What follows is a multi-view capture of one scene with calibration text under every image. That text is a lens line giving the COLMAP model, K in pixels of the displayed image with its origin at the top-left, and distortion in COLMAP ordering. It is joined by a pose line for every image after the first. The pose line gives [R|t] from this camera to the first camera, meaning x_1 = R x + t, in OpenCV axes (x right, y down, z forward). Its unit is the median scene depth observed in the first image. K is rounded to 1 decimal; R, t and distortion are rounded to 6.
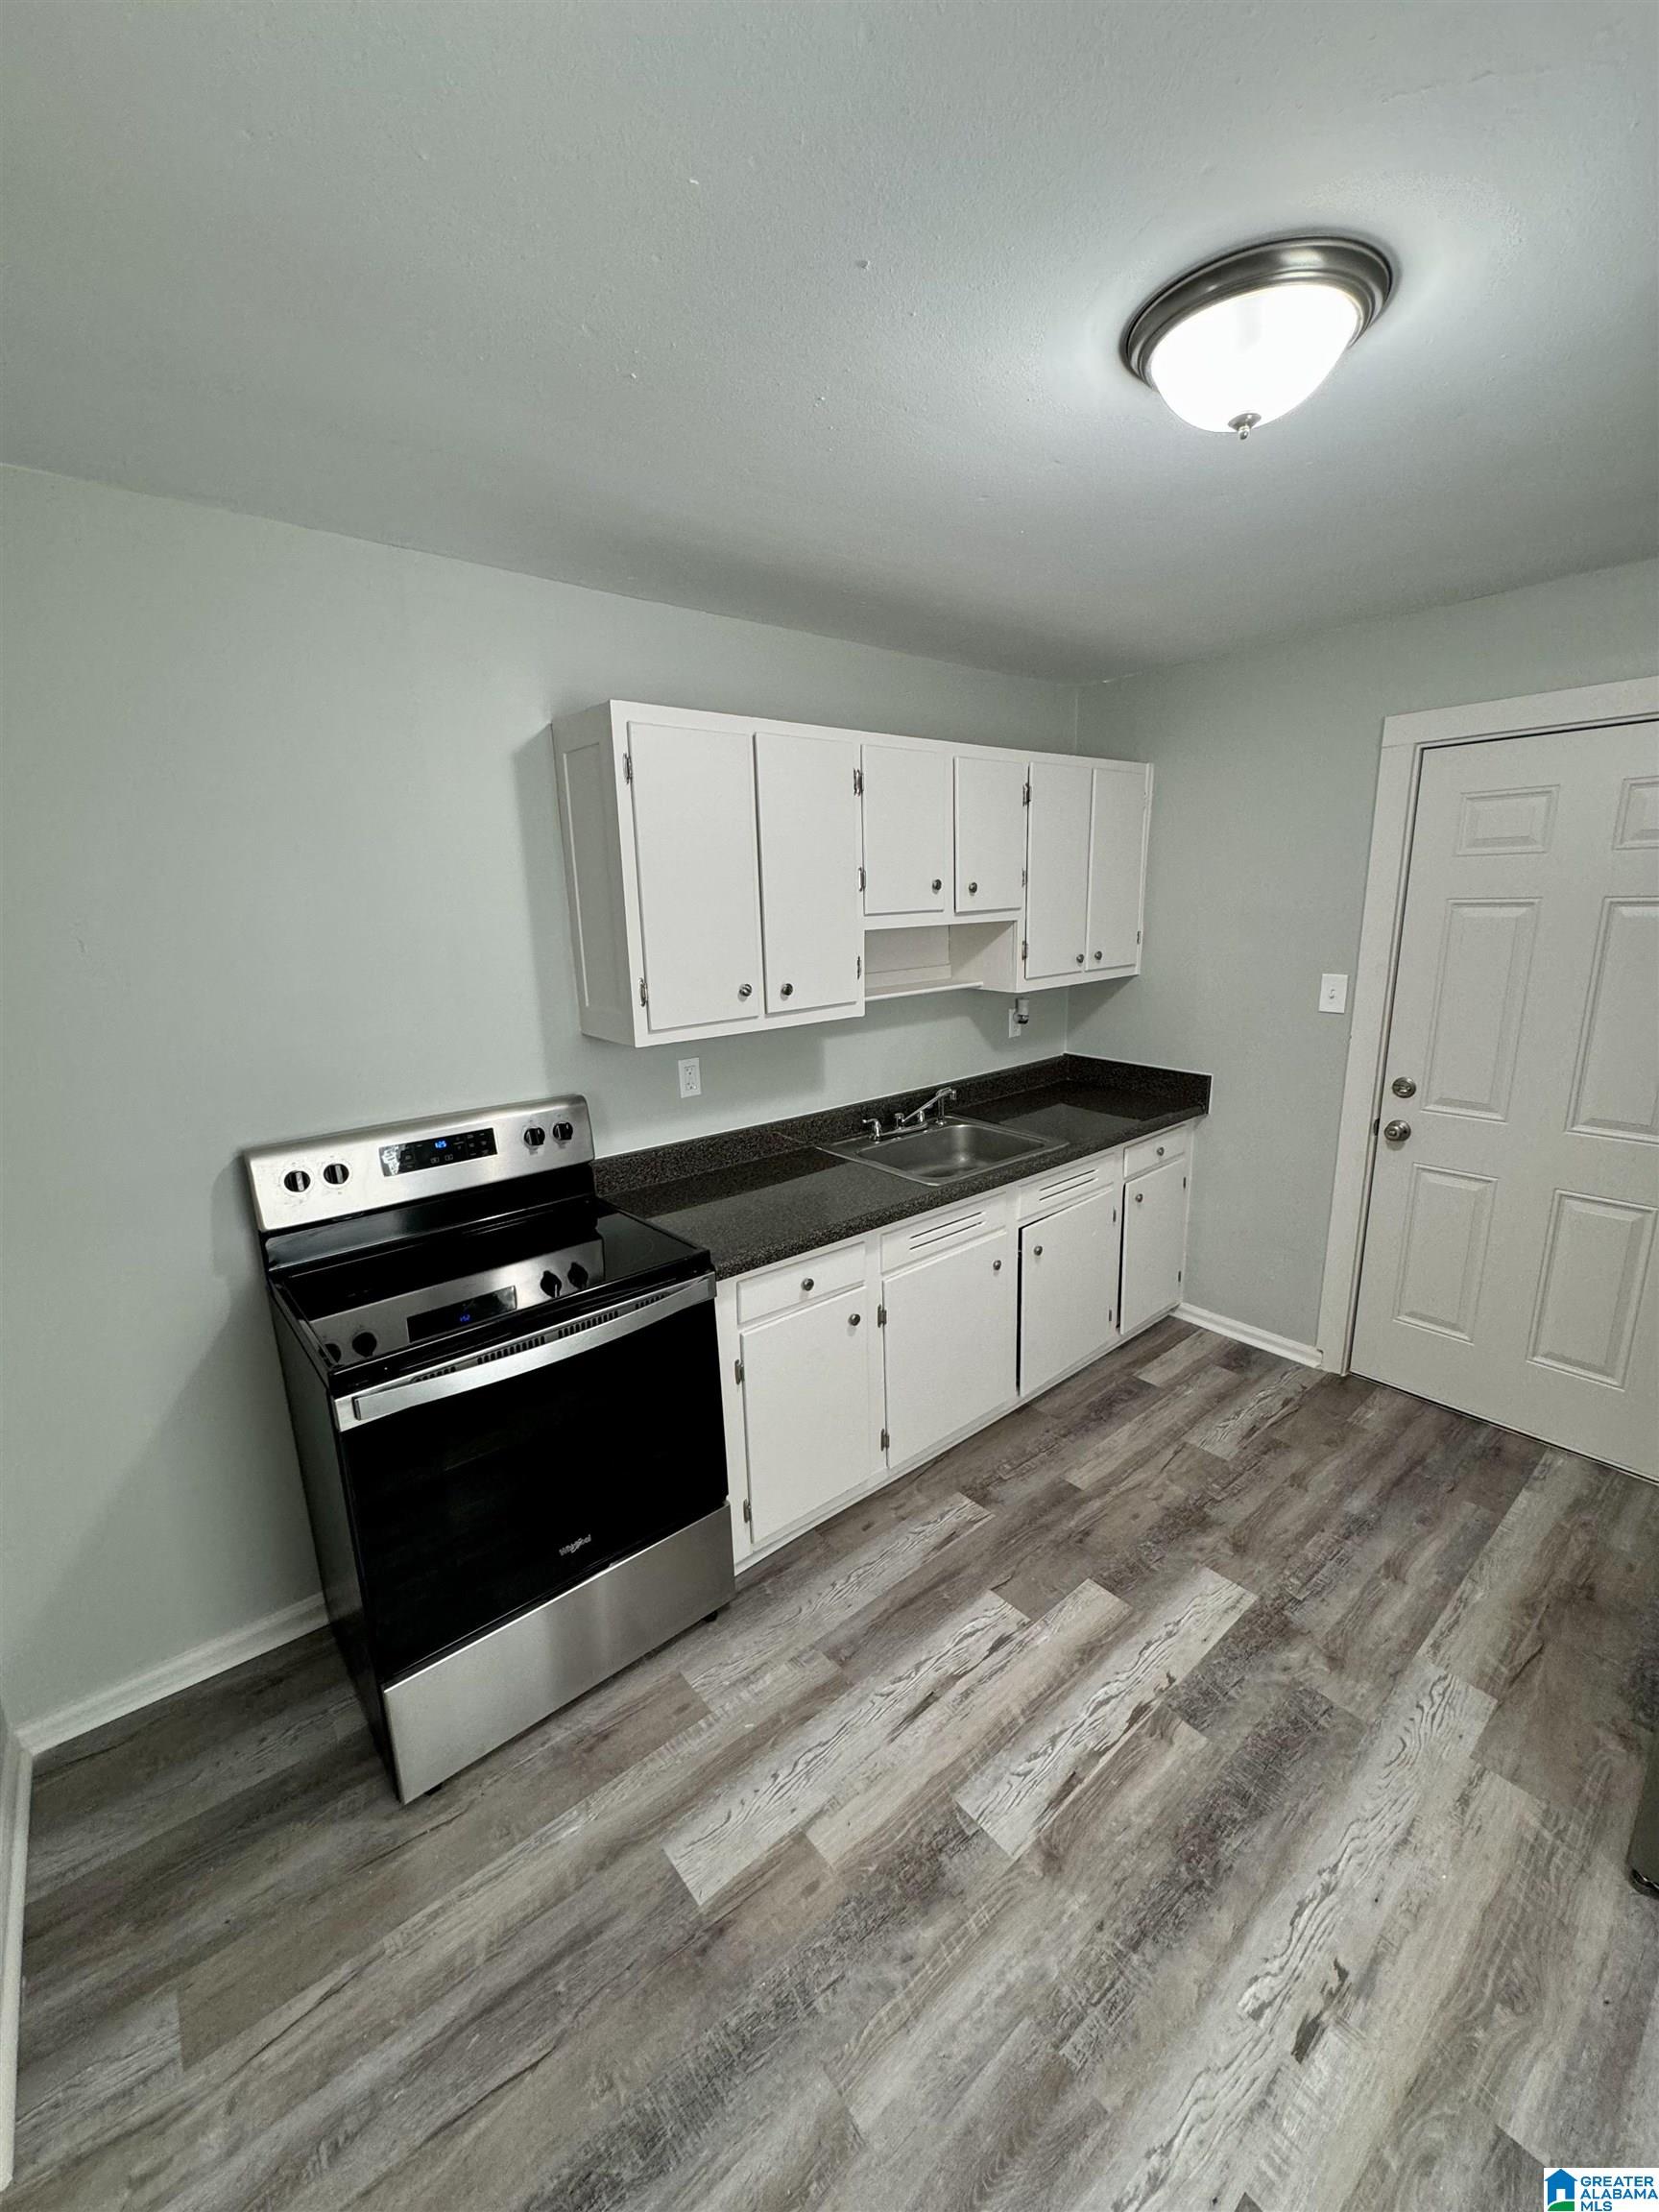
lens RADIAL K [[884.4, 0, 831.2], [0, 884.4, 1105.2], [0, 0, 1]] dist [0.001254, 0.000146]
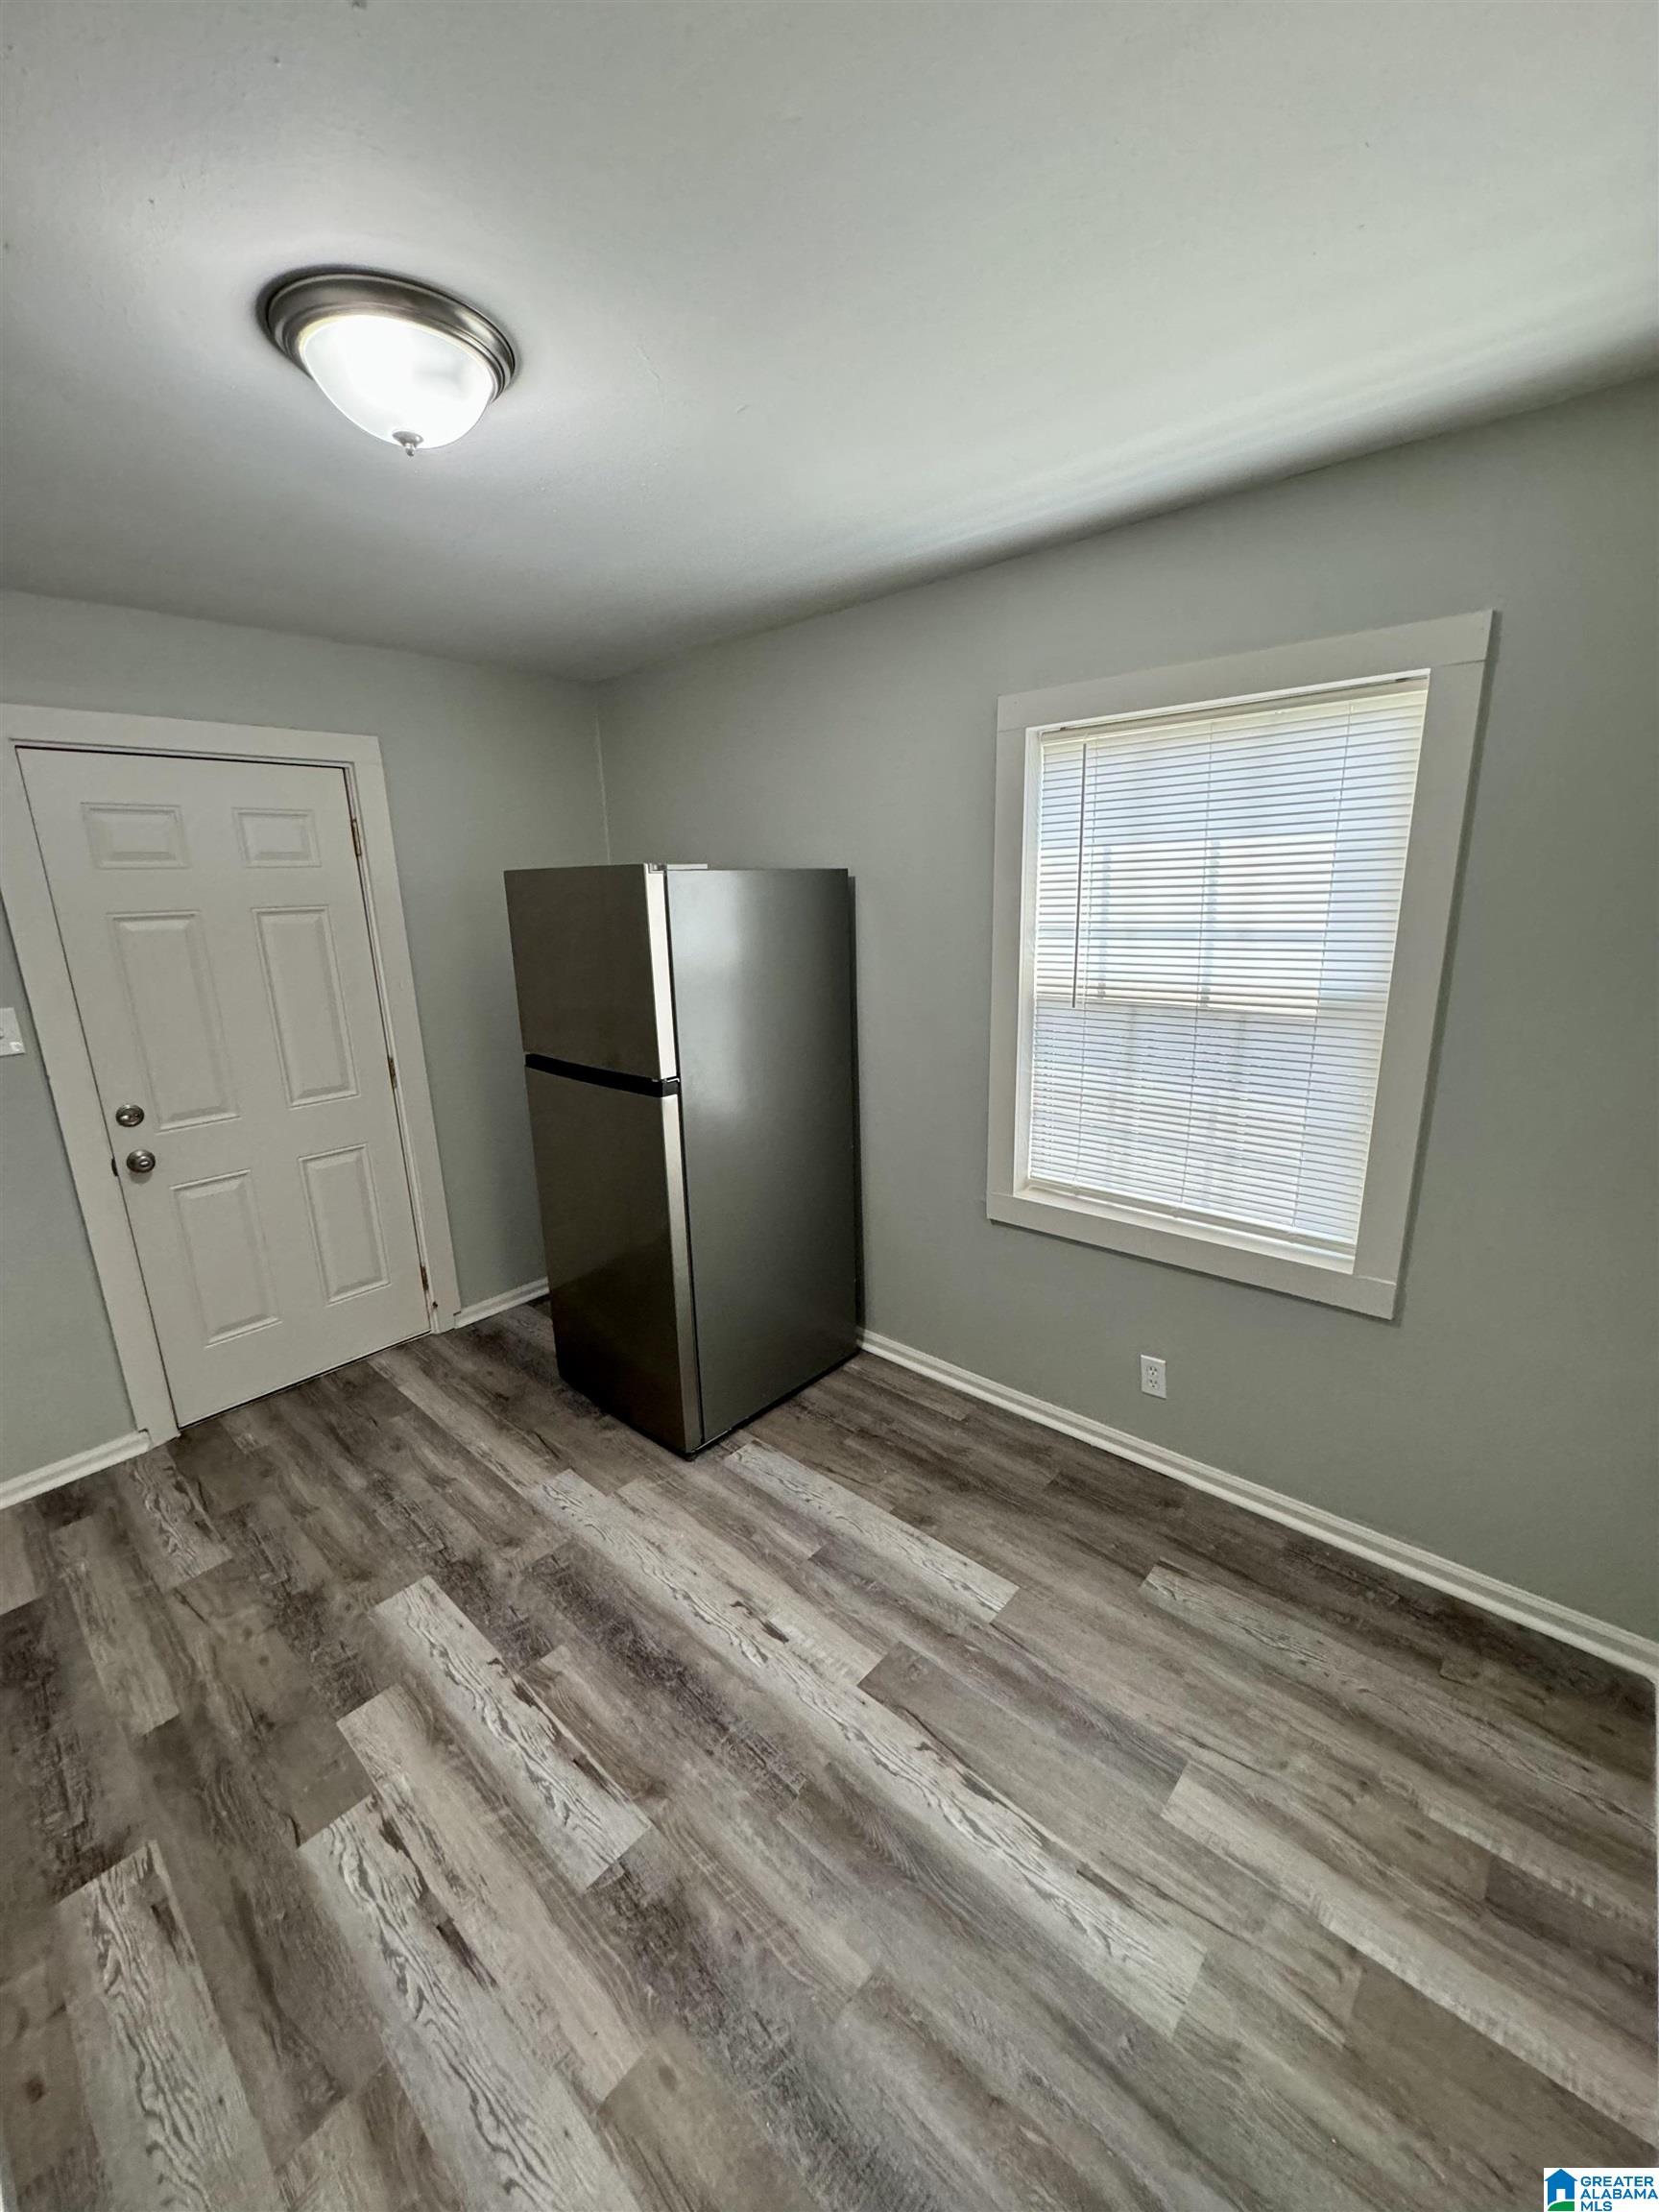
lens RADIAL K [[884.4, 0, 831.2], [0, 884.4, 1105.2], [0, 0, 1]] dist [0.001254, 0.000146]
pose [[-0.142780, -0.215122, 0.966093, -0.526939], [0.260102, 0.933631, 0.246334, -0.100060], [-0.954967, 0.286454, -0.077350, 0.538409]]
